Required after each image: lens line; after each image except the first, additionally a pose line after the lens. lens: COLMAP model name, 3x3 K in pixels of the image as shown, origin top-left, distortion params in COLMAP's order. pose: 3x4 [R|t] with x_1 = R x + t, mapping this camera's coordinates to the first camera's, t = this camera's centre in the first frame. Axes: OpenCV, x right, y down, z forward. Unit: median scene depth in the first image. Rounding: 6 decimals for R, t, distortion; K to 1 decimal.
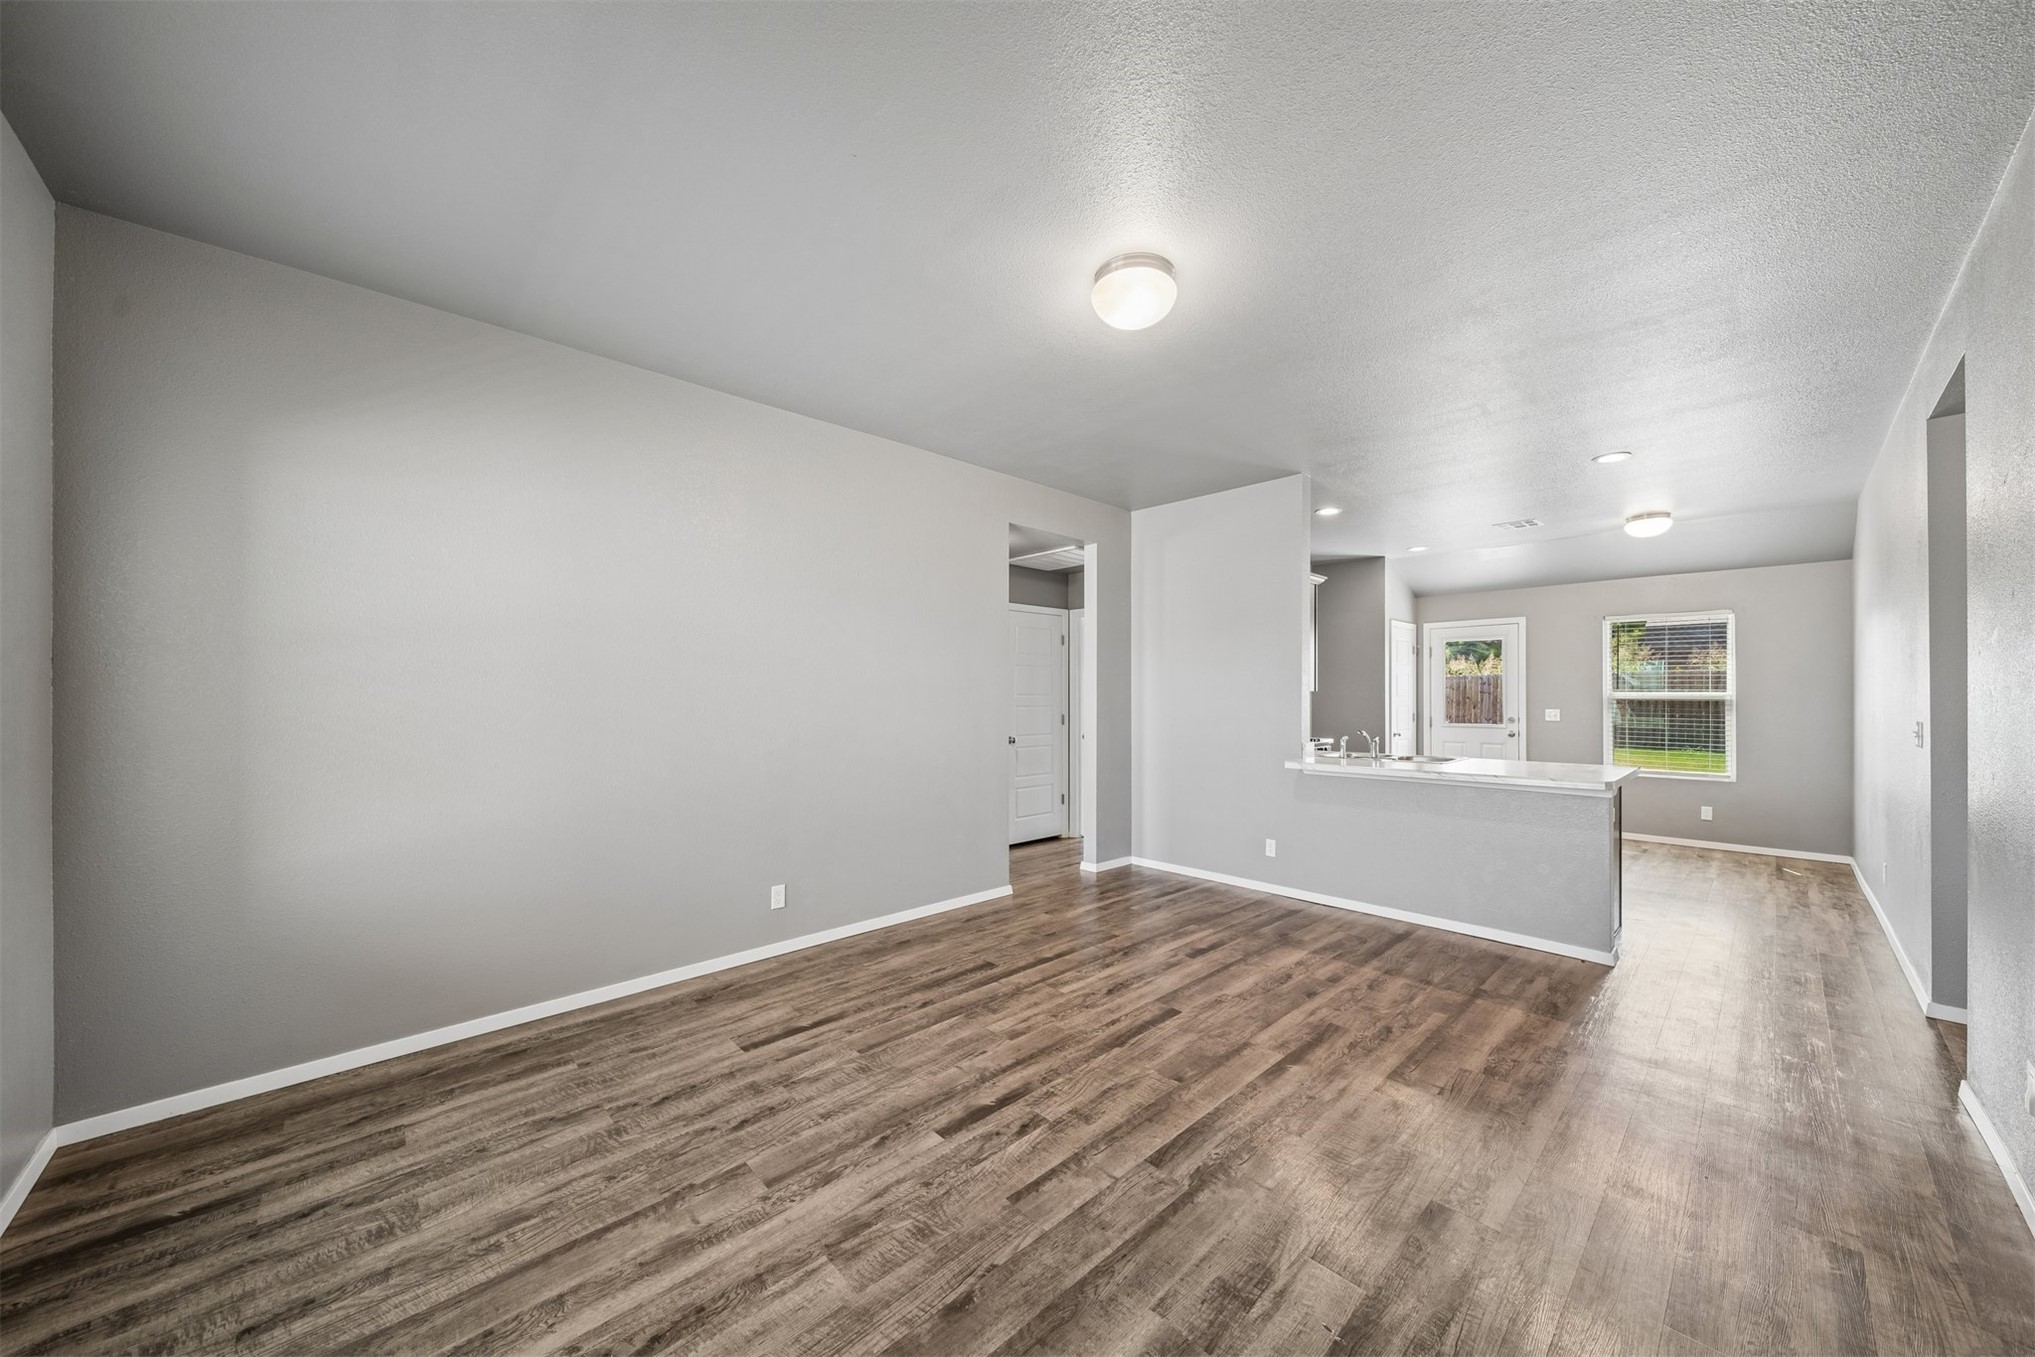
lens RADIAL K [[719.3, 0, 1020.7], [0, 719.3, 680.0], [0, 0, 1]] dist [0.002729, -0.001668]
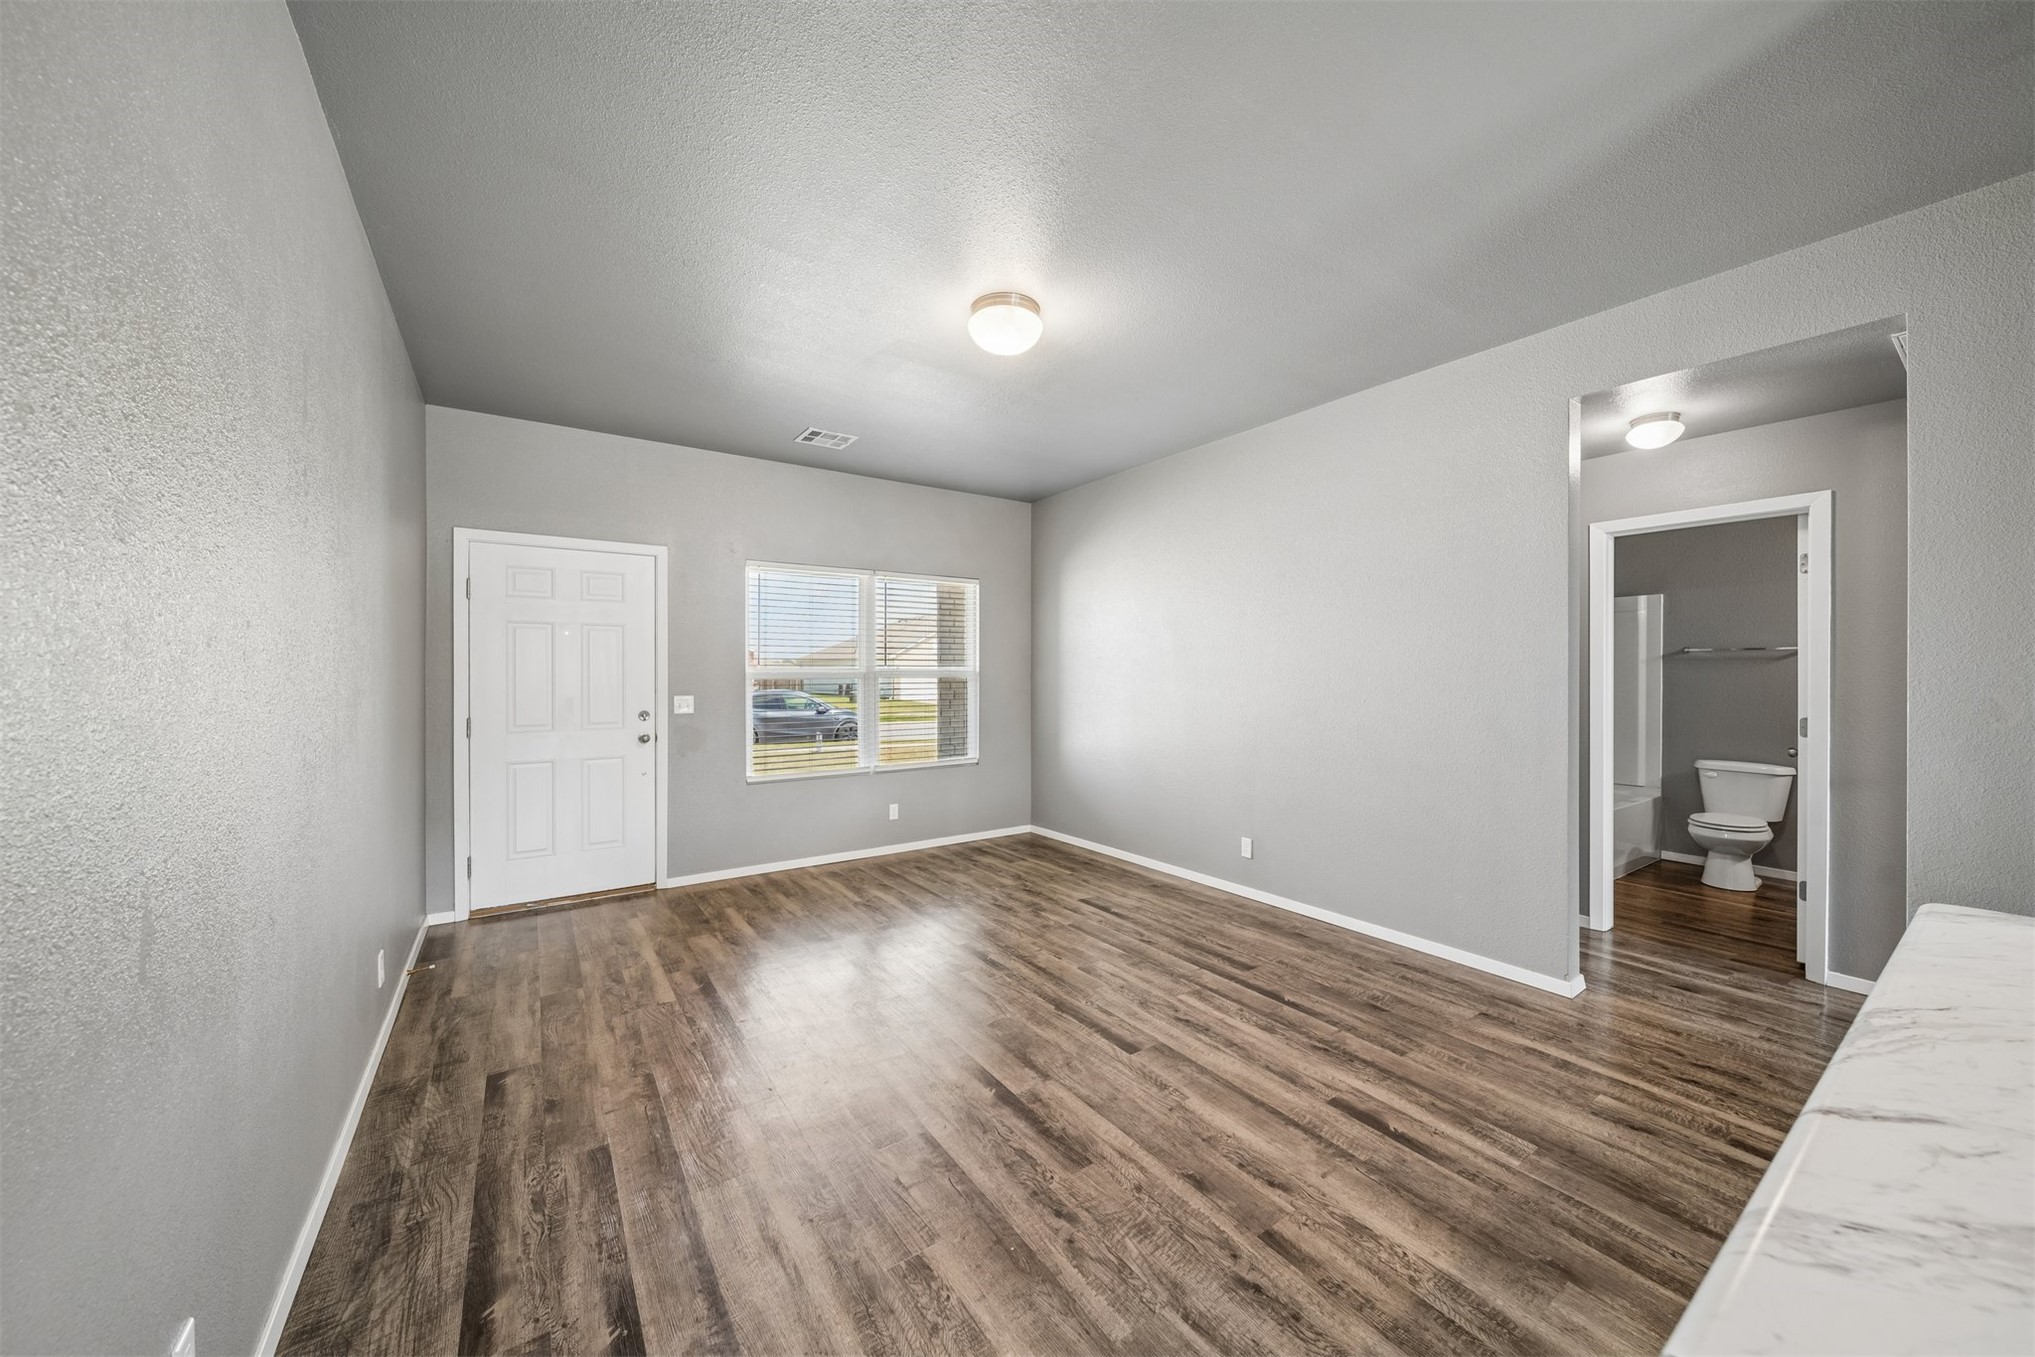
lens RADIAL K [[719.3, 0, 1021.0], [0, 719.3, 669.7], [0, 0, 1]] dist [0.002729, -0.001668]
pose [[-0.162387, -0.006162, -0.986708, 1.196045], [0.021308, 0.999725, -0.009750, 0.019640], [0.986497, -0.022608, -0.162211, 1.133223]]
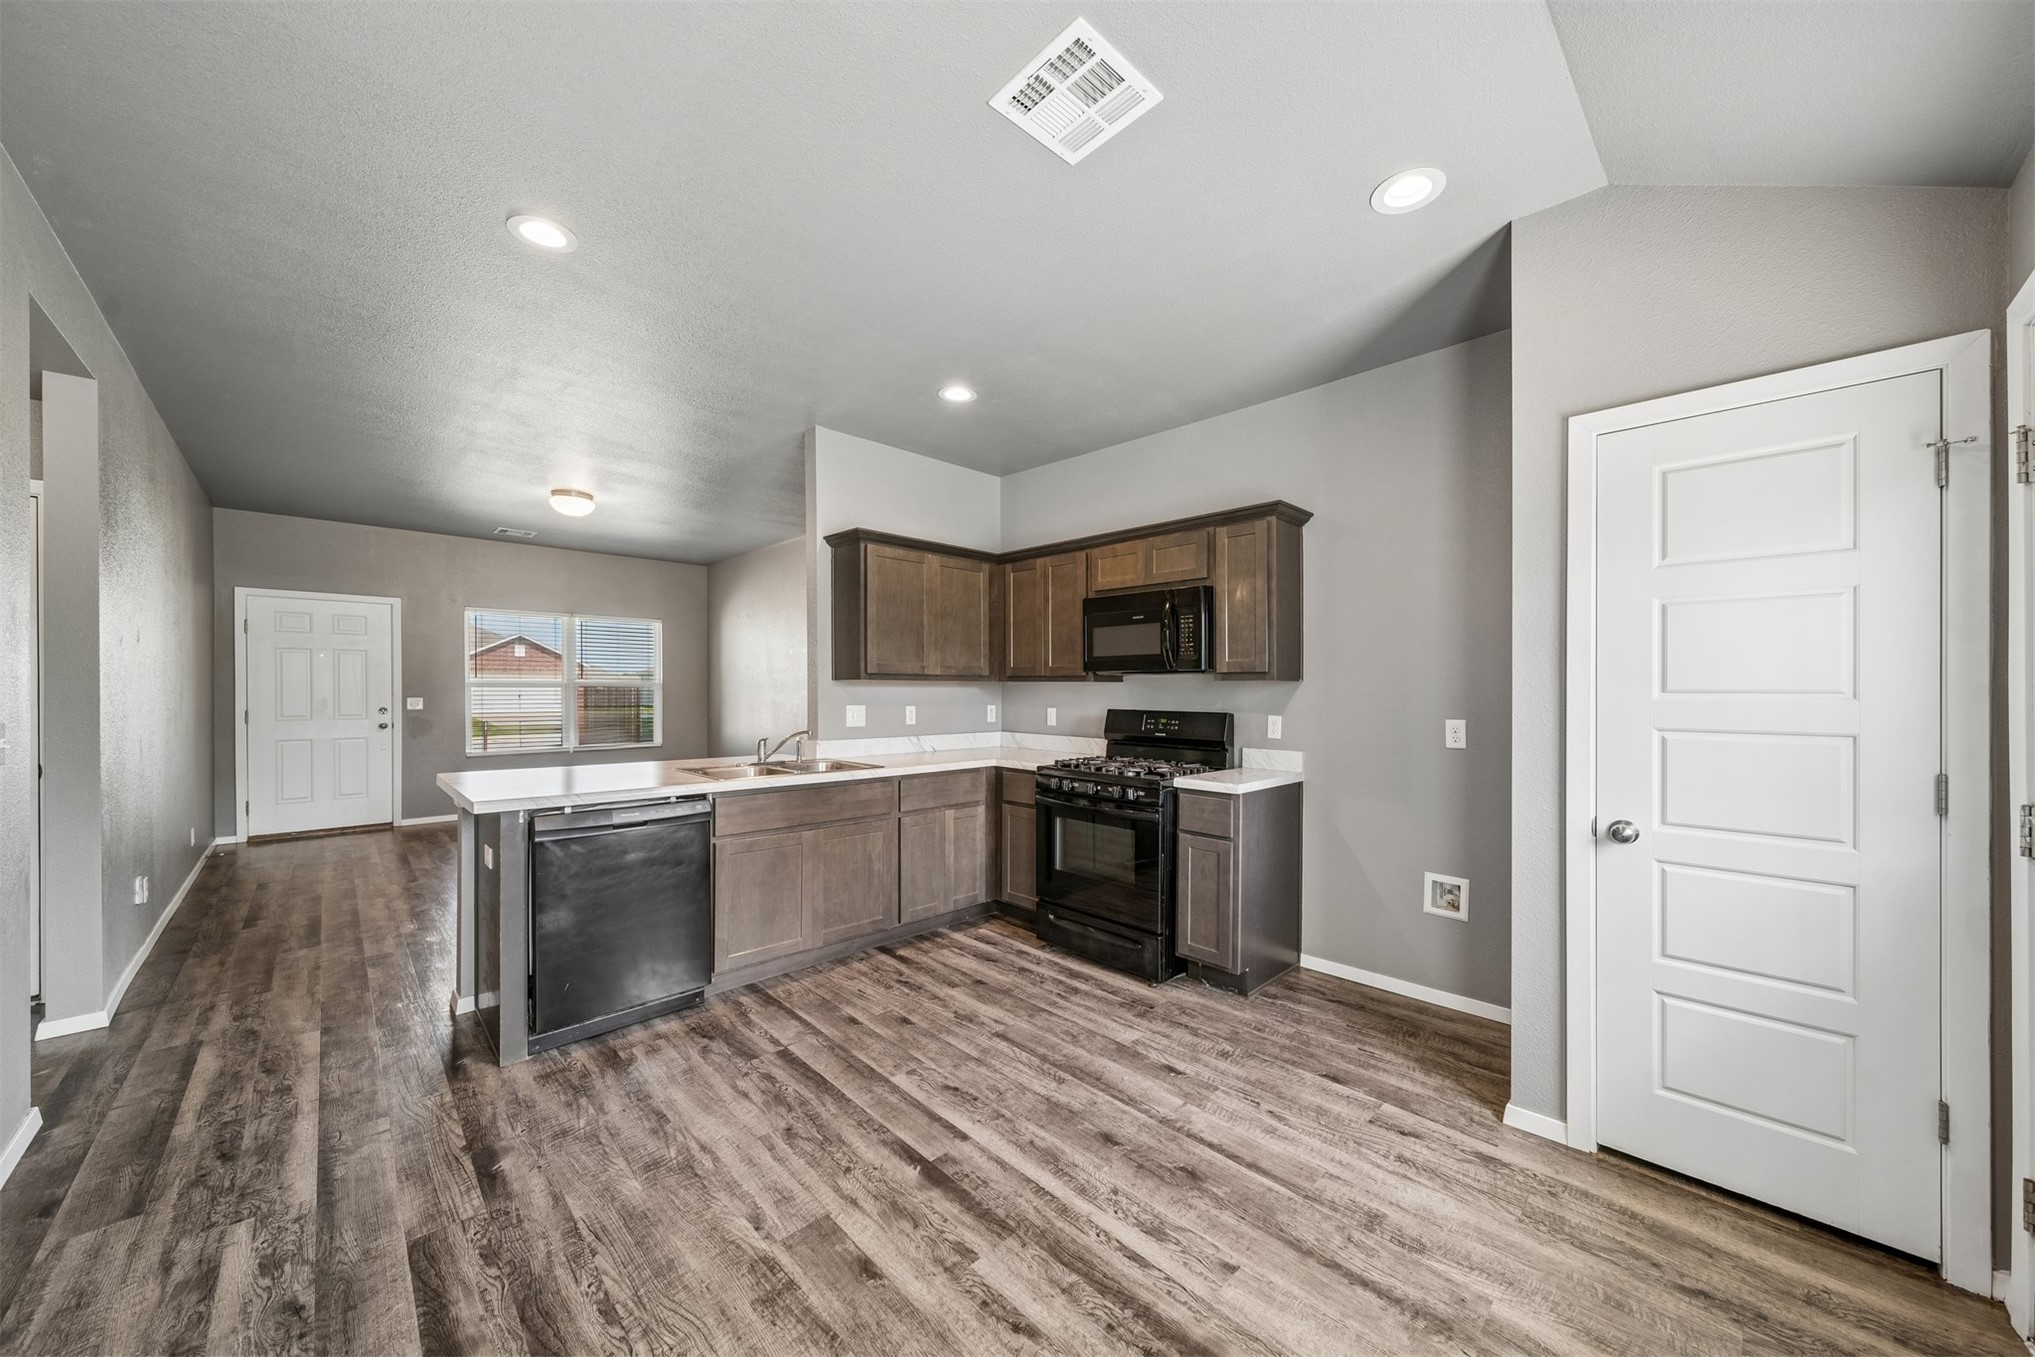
lens RADIAL K [[719.3, 0, 1032.4], [0, 719.3, 689.2], [0, 0, 1]] dist [0.002729, -0.001668]
pose [[0.028203, 0.001039, -0.999602, 2.269675], [0.015245, 0.999883, 0.001469, 0.047530], [0.999486, -0.015280, 0.028184, 2.197481]]
